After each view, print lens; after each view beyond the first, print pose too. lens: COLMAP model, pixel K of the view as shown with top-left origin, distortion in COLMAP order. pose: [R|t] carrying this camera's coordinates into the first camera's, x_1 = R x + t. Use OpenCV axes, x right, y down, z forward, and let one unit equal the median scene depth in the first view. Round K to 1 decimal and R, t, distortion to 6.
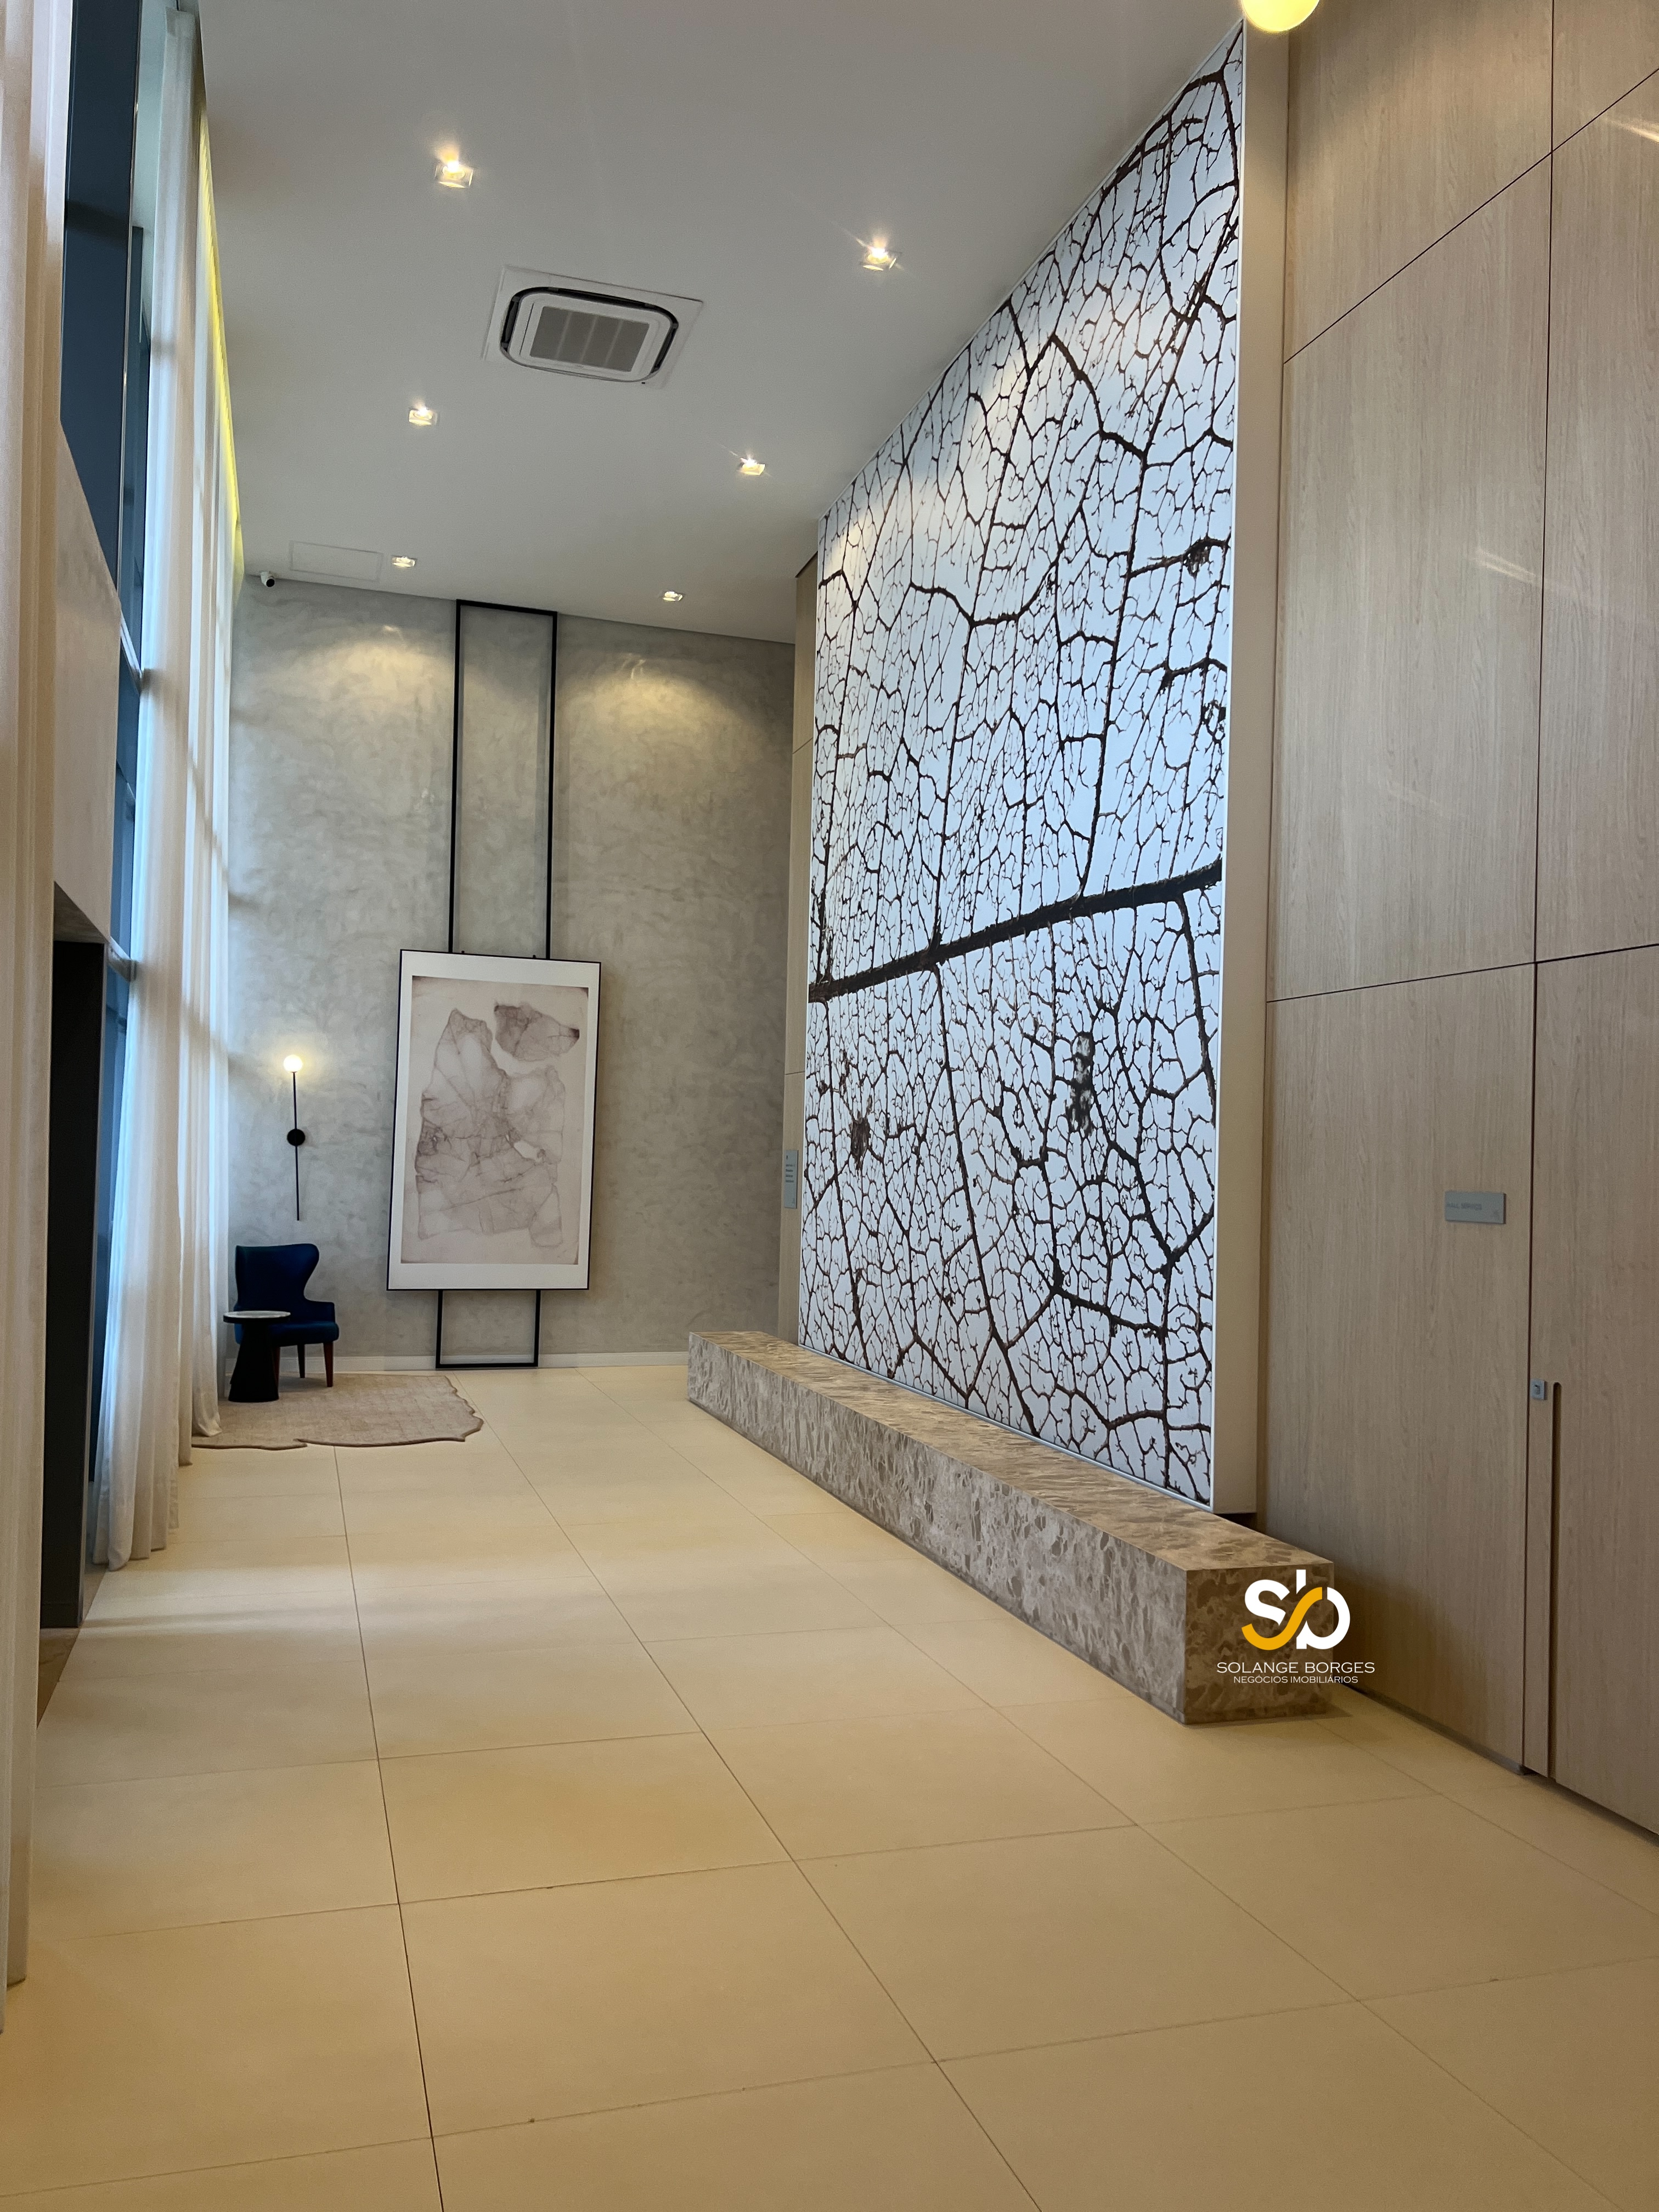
lens RADIAL K [[1621.7, 0, 828.8], [0, 1621.7, 1124.5], [0, 0, 1]] dist [0.093136, -0.245307]
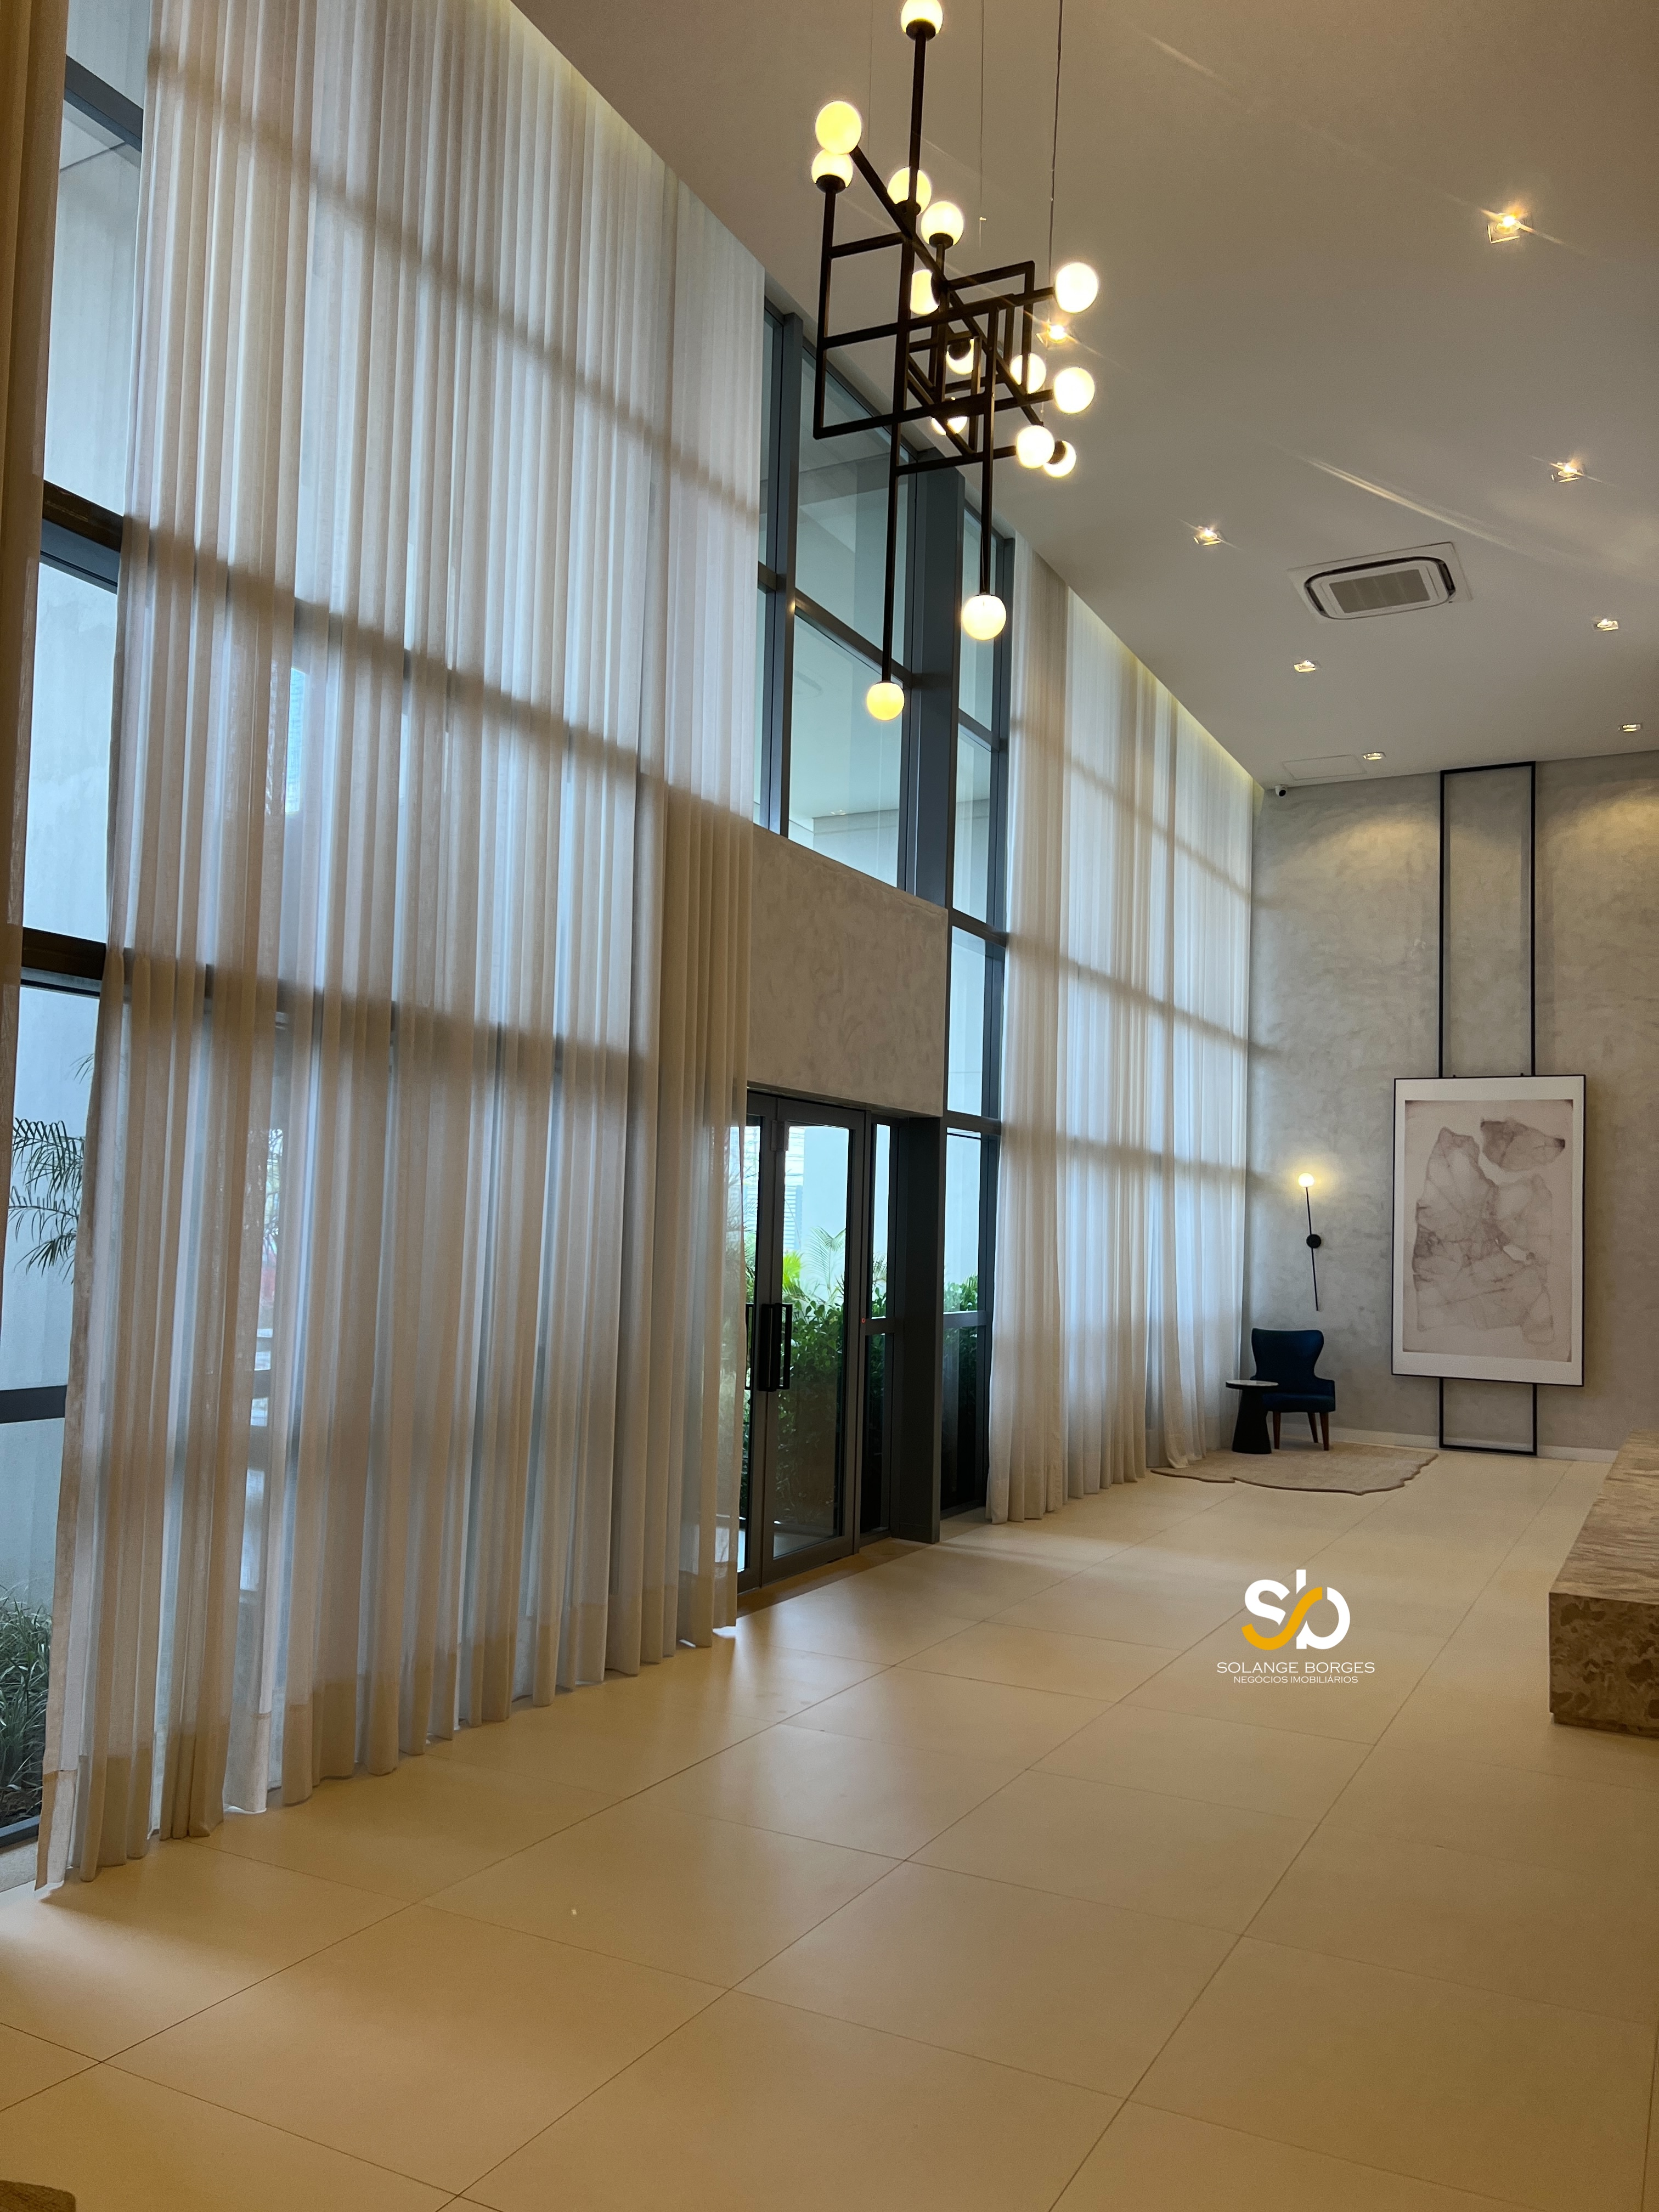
lens RADIAL K [[1643.1, 0, 826.2], [0, 1643.1, 1110.4], [0, 0, 1]] dist [-0.009640, -0.003611]
pose [[0.692195, -0.059480, -0.719255, 0.291263], [0.005014, 0.996970, -0.077621, 0.003639], [0.721693, 0.050123, 0.690396, -0.094195]]
